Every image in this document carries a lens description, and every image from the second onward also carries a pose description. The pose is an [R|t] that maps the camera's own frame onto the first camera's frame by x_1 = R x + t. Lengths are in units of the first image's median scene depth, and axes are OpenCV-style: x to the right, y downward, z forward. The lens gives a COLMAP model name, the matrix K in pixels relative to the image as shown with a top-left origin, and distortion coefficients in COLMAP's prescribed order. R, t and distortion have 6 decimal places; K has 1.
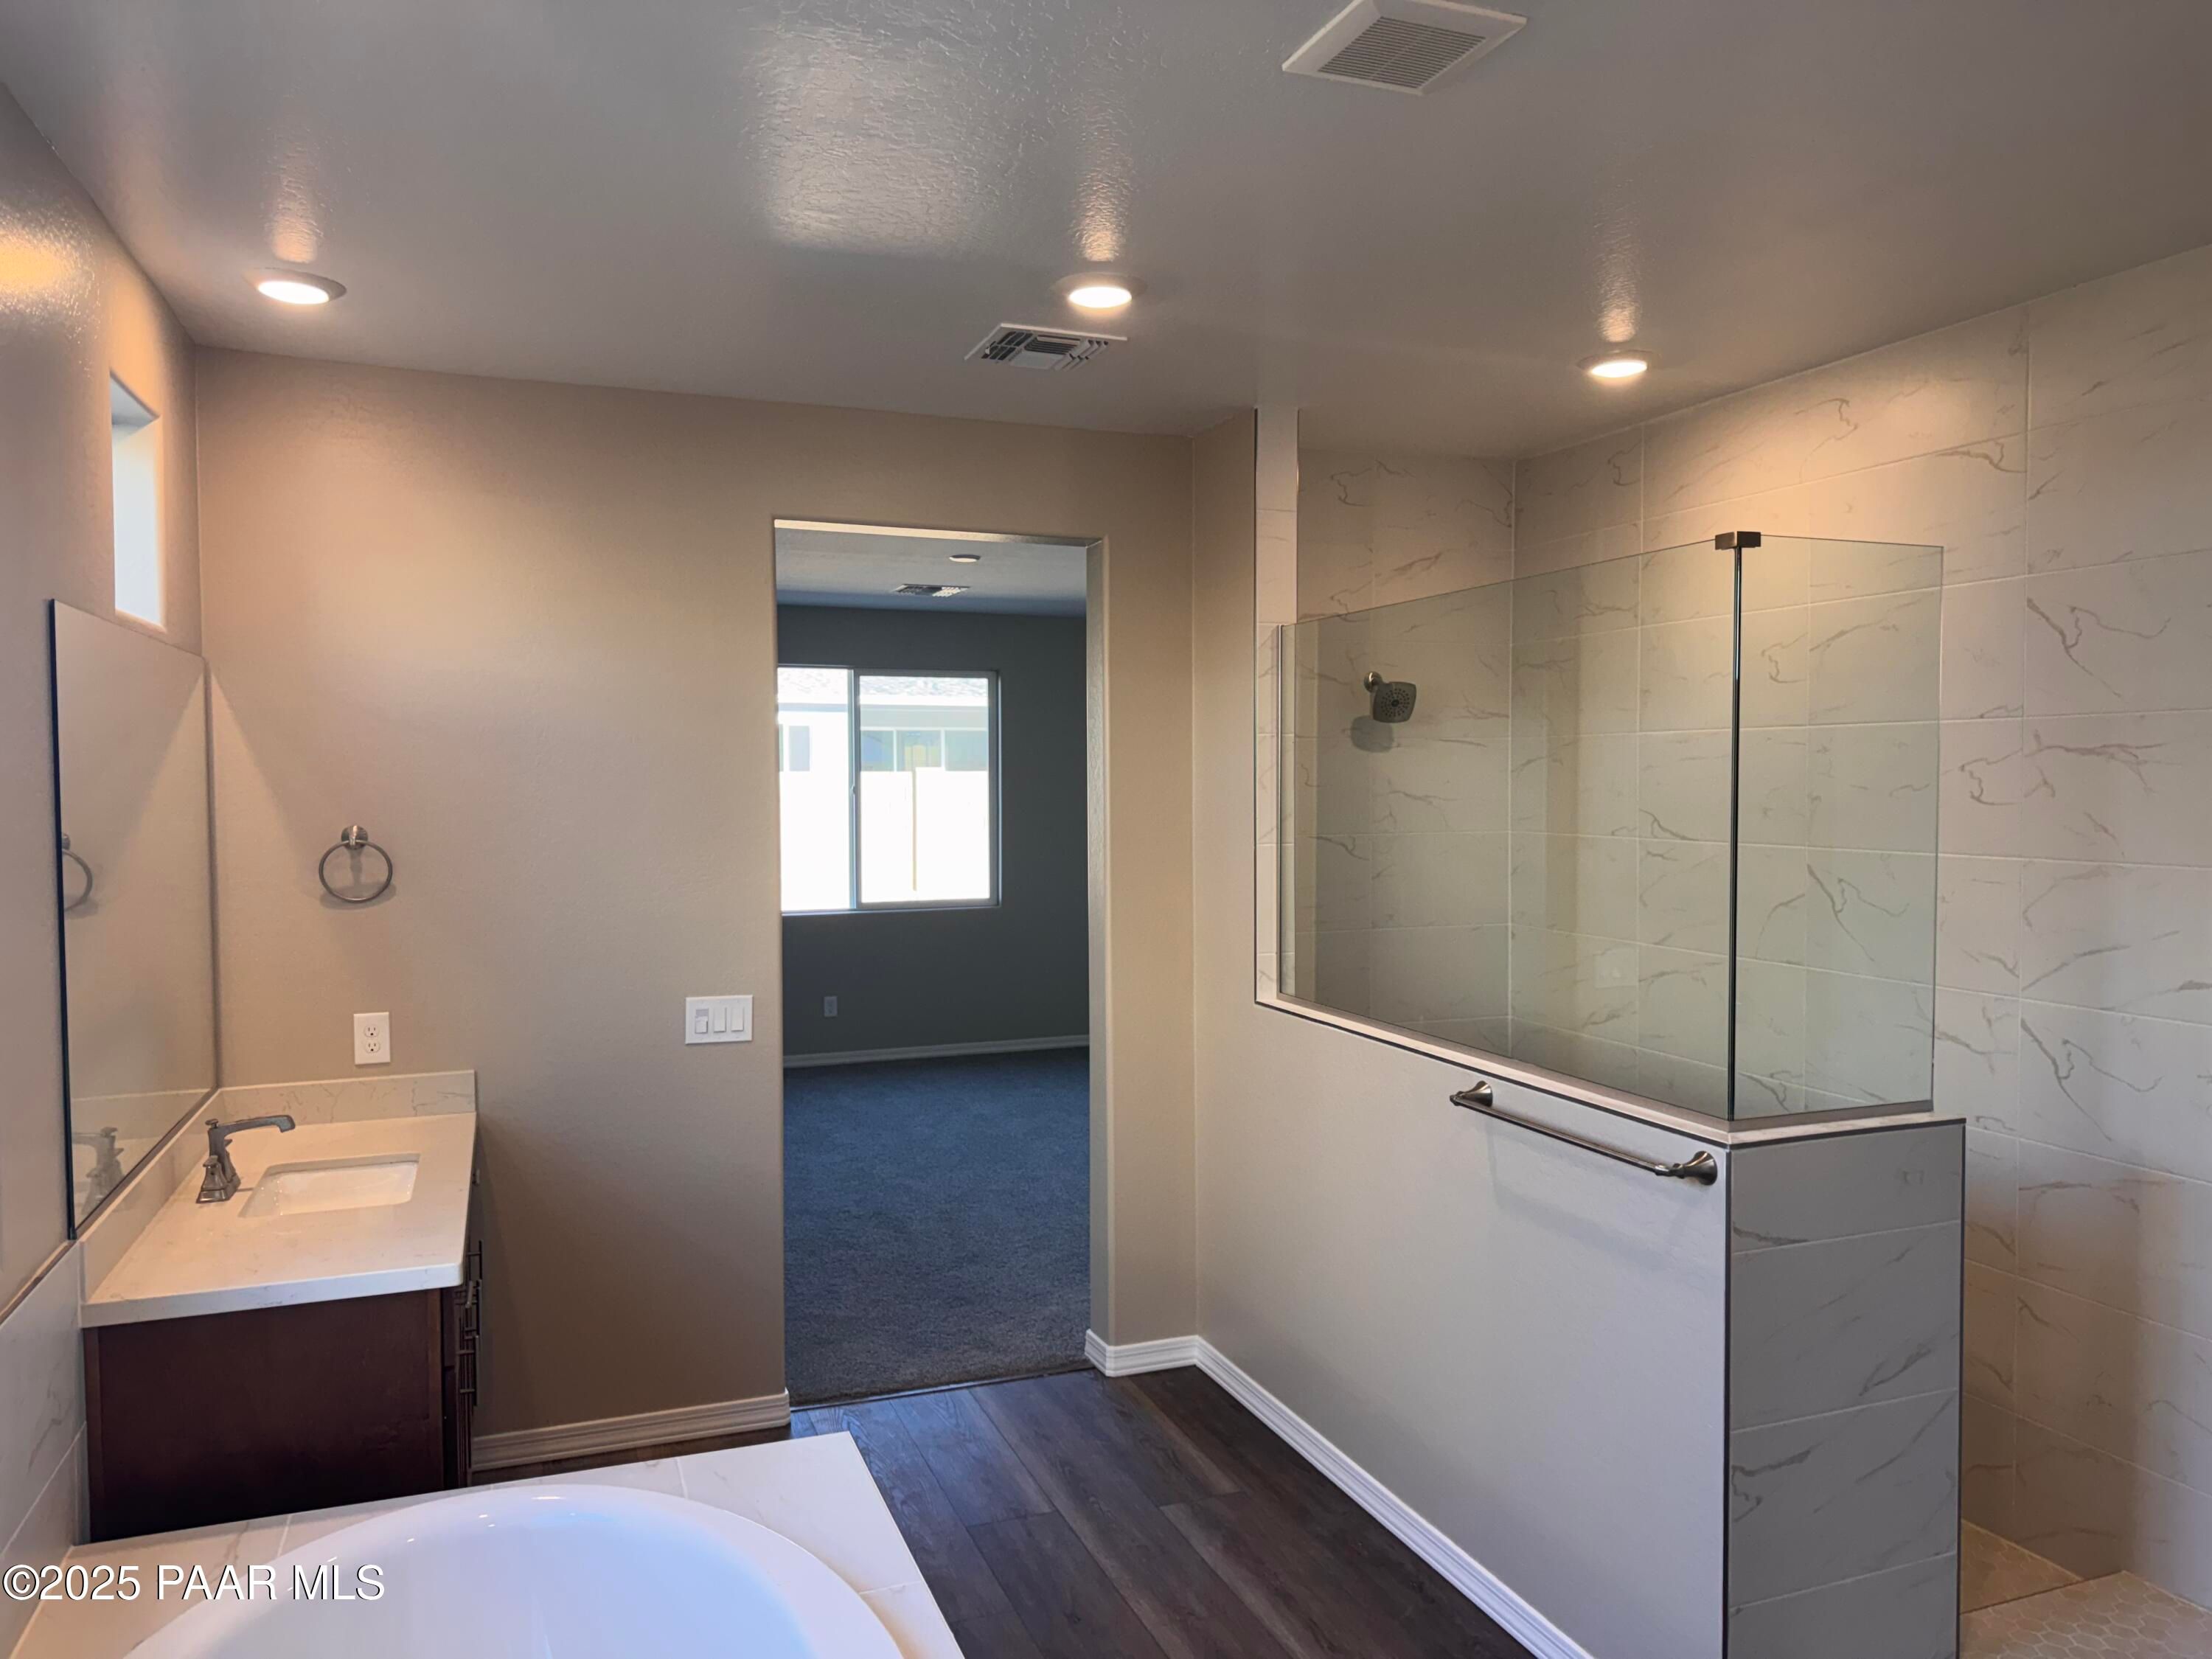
lens RADIAL K [[1567.0, 0, 1101.8], [0, 1567.0, 836.9], [0, 0, 1]] dist [0.077072, -0.092117]
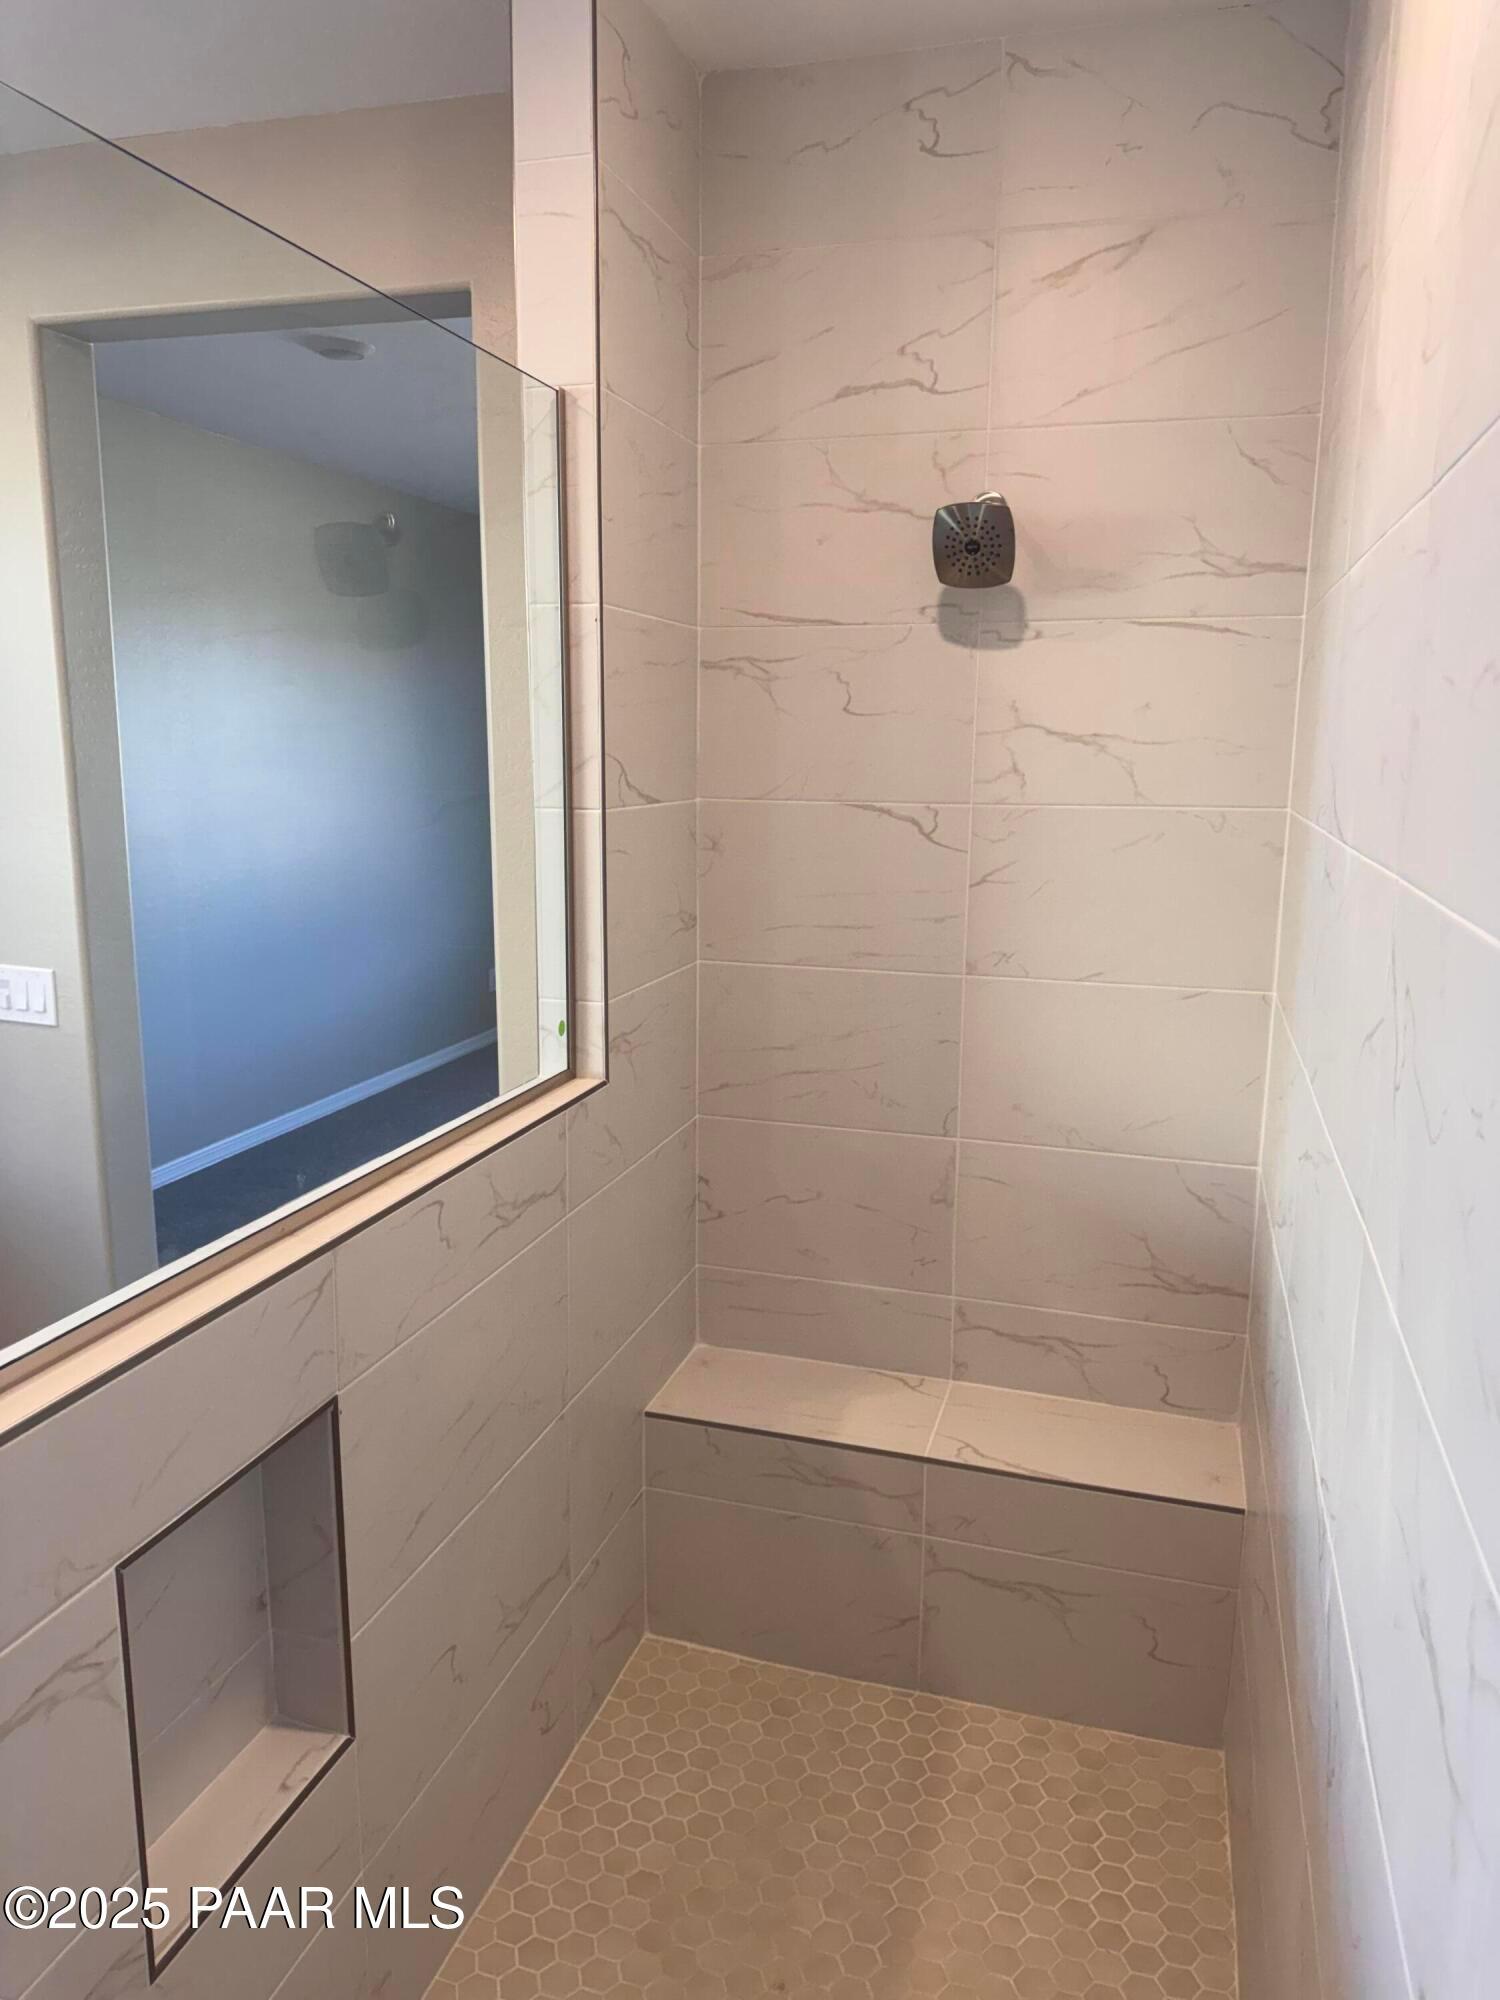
lens RADIAL K [[1416.8, 0, 750.4], [0, 1416.8, 997.2], [0, 0, 1]] dist [0.077072, -0.092117]
pose [[0.791817, 0.120870, -0.598679, 0.484613], [-0.043519, 0.988896, 0.142093, -0.002420], [0.609206, -0.086458, 0.788285, 0.645619]]
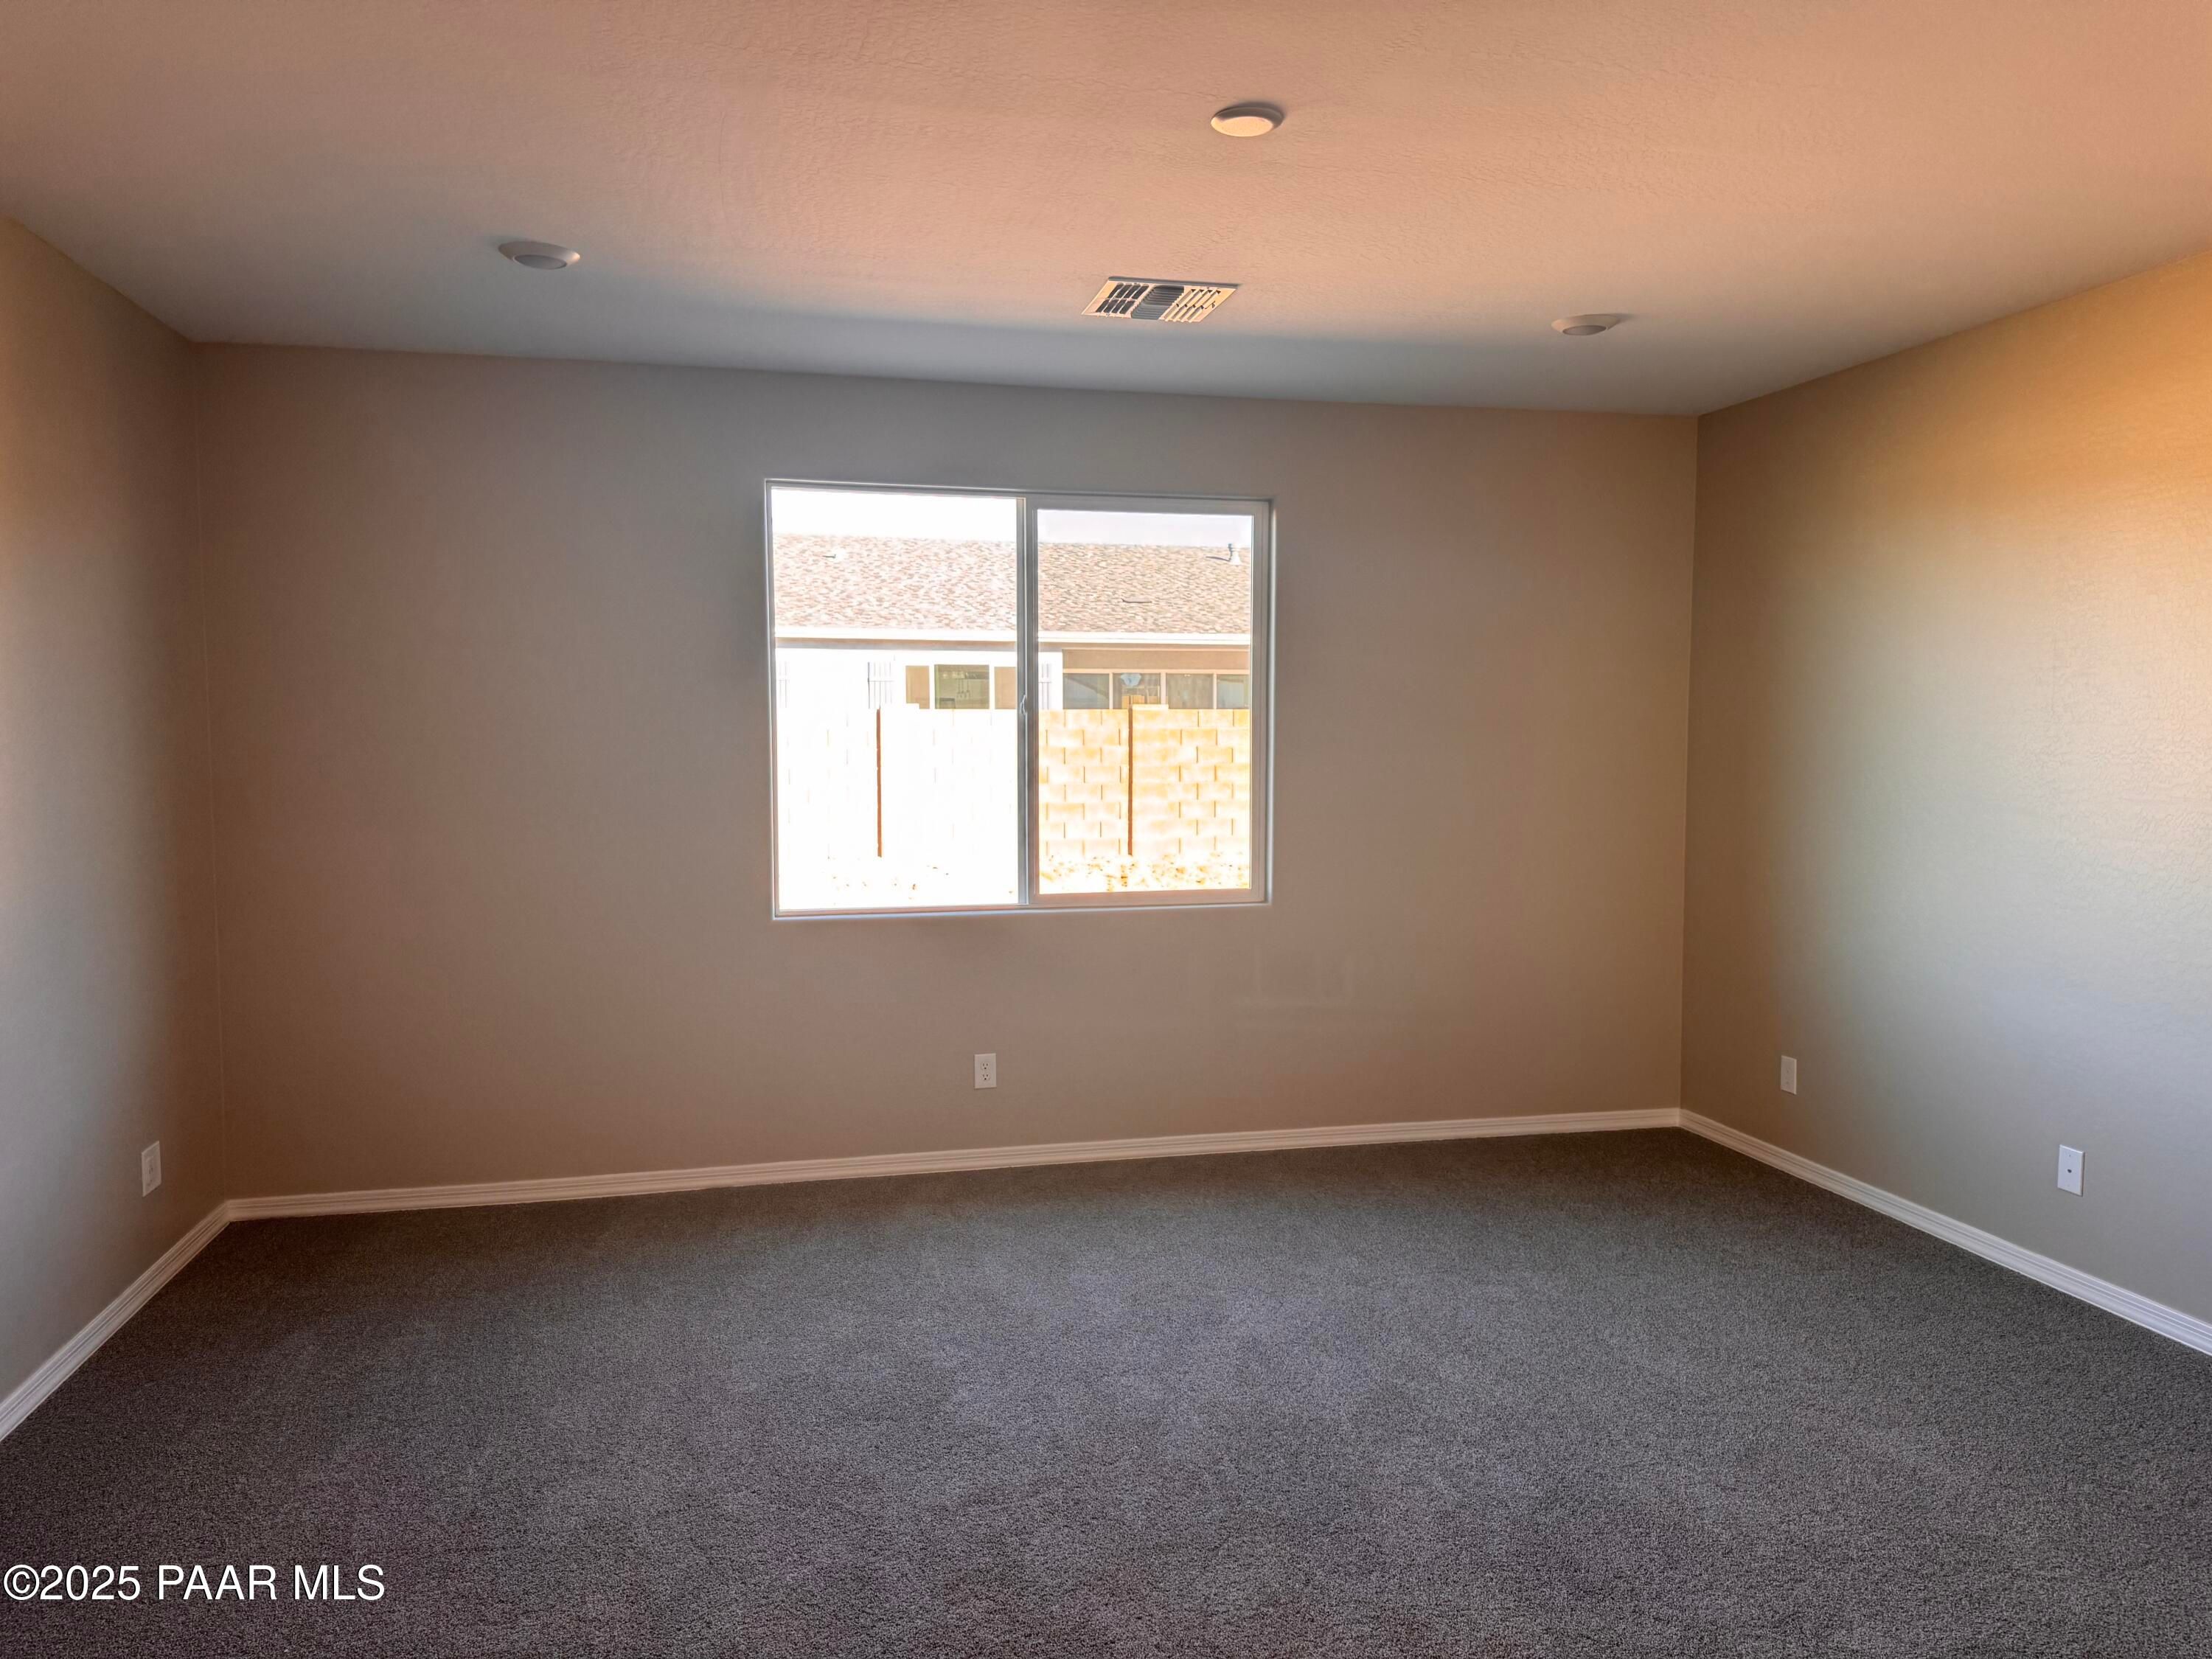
lens RADIAL K [[1567.0, 0, 1117.4], [0, 1567.0, 839.3], [0, 0, 1]] dist [0.077072, -0.092117]
pose [[0.991797, 0.011023, -0.127345, -0.110189], [-0.007148, 0.999499, 0.030845, 0.005008], [0.127621, -0.029682, 0.991379, 0.955645]]
